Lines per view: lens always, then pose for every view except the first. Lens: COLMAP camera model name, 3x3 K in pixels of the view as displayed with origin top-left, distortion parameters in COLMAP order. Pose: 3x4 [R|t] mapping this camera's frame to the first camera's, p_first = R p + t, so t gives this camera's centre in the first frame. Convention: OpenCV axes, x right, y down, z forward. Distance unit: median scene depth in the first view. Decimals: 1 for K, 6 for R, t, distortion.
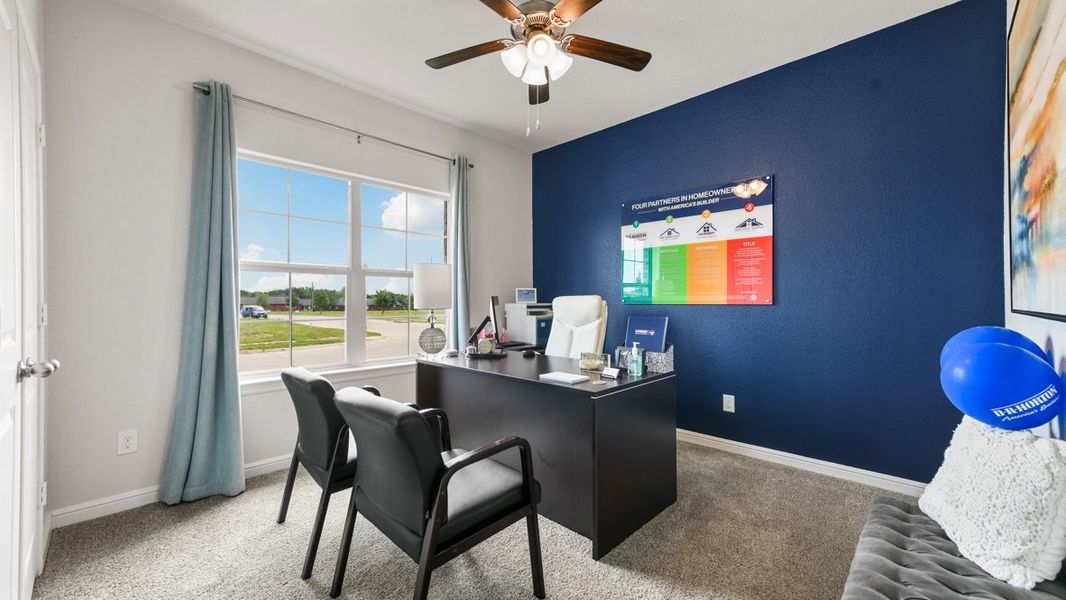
lens RADIAL K [[418.4, 0, 532.4], [0, 418.4, 300.0], [0, 0, 1]] dist [0.013503, 0.000517]
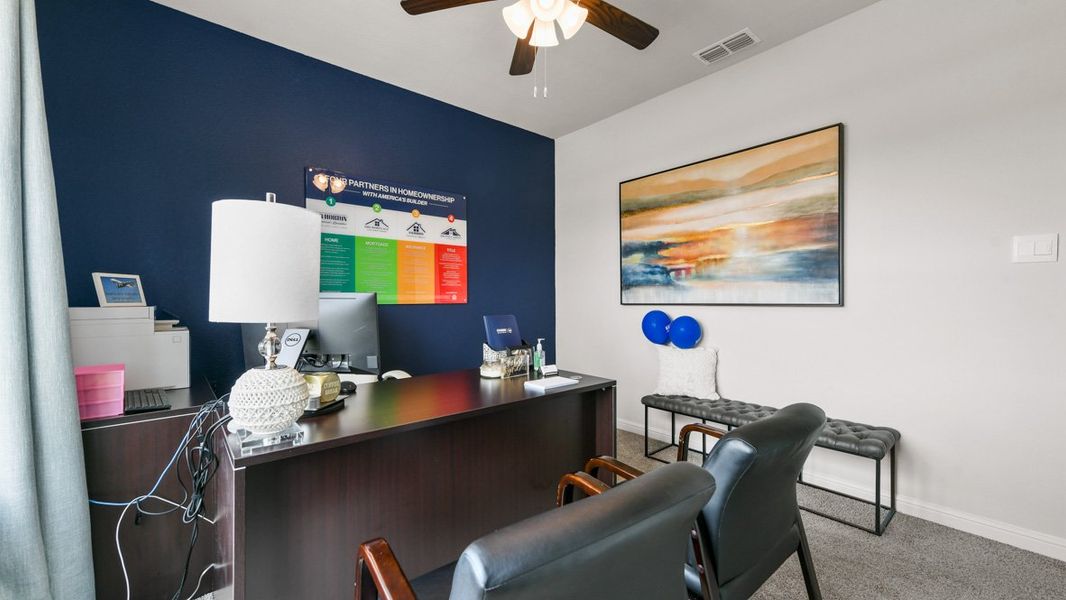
lens RADIAL K [[418.4, 0, 532.4], [0, 418.4, 299.7], [0, 0, 1]] dist [0.013503, 0.000517]
pose [[0.096314, 0.002882, 0.995347, -0.562520], [0.001114, 0.999995, -0.003003, 0.003702], [-0.995350, 0.001398, 0.096310, 0.637867]]
